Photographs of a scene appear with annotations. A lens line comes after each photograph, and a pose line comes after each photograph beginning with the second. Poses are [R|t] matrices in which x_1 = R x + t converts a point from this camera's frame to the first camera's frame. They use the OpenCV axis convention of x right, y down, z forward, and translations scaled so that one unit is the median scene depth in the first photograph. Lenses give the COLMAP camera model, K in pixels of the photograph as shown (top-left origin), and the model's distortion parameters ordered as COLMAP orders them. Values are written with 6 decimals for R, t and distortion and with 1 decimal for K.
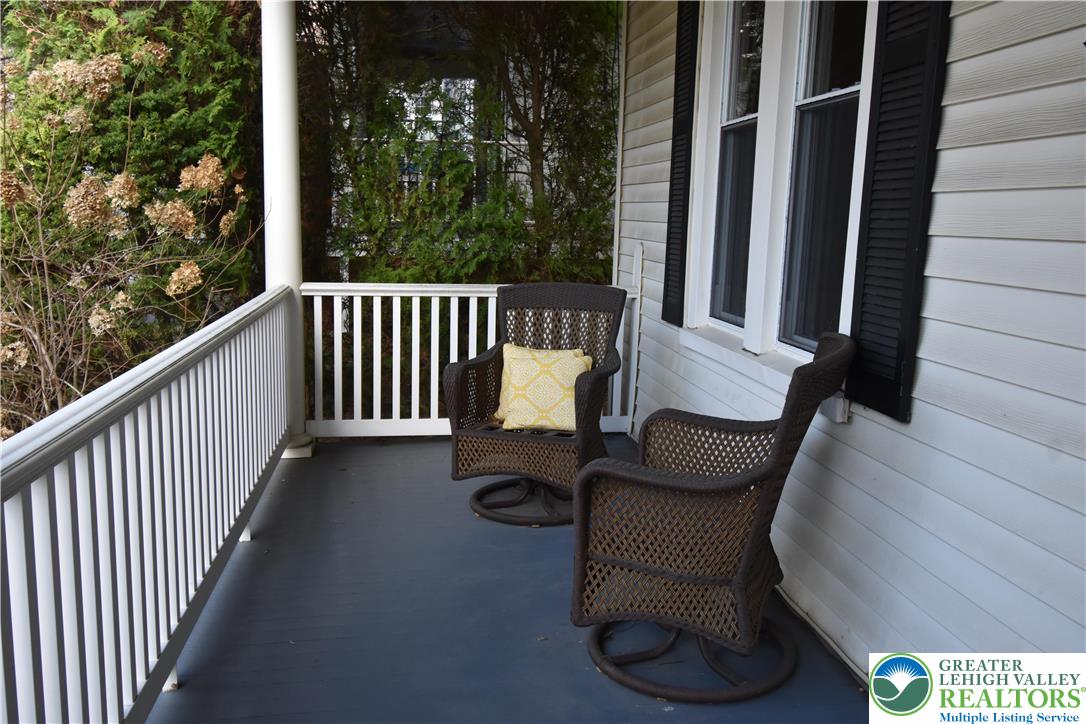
lens RADIAL K [[885.3, 0, 545.6], [0, 885.3, 356.5], [0, 0, 1]] dist [0.005157, -0.004117]
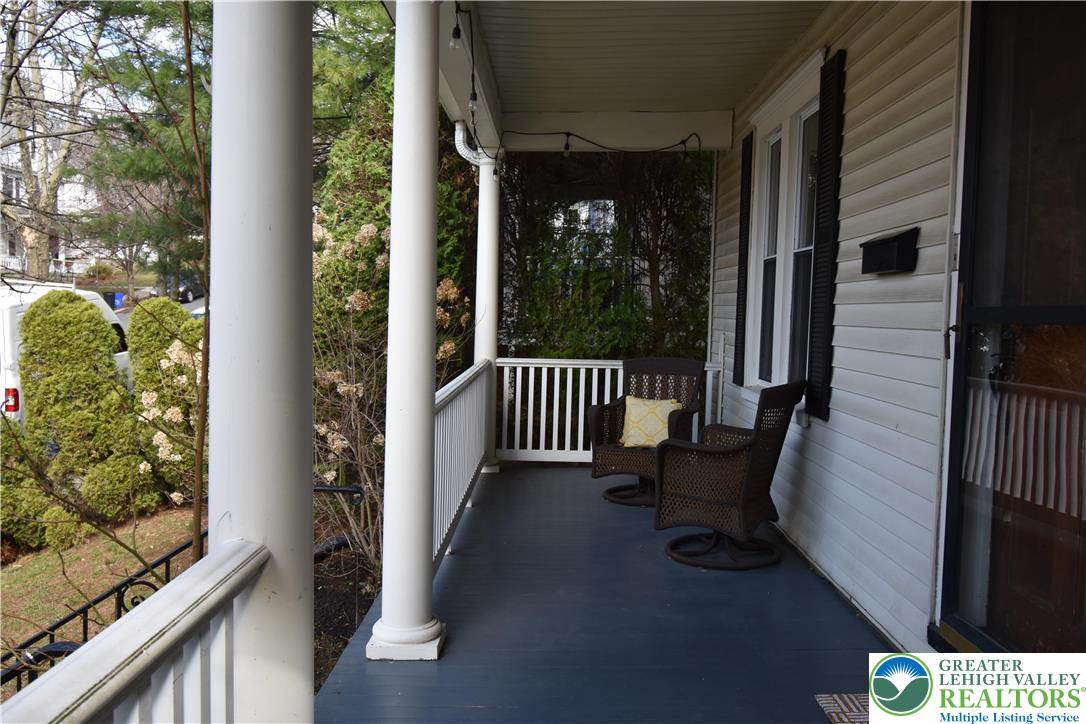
lens RADIAL K [[884.3, 0, 544.9], [0, 884.3, 362.2], [0, 0, 1]] dist [0.006453, 0.000783]
pose [[0.987278, 0.006958, -0.158849, 0.051365], [-0.023160, 0.994680, -0.100372, 0.076068], [0.157306, 0.102774, 0.982188, -0.494454]]
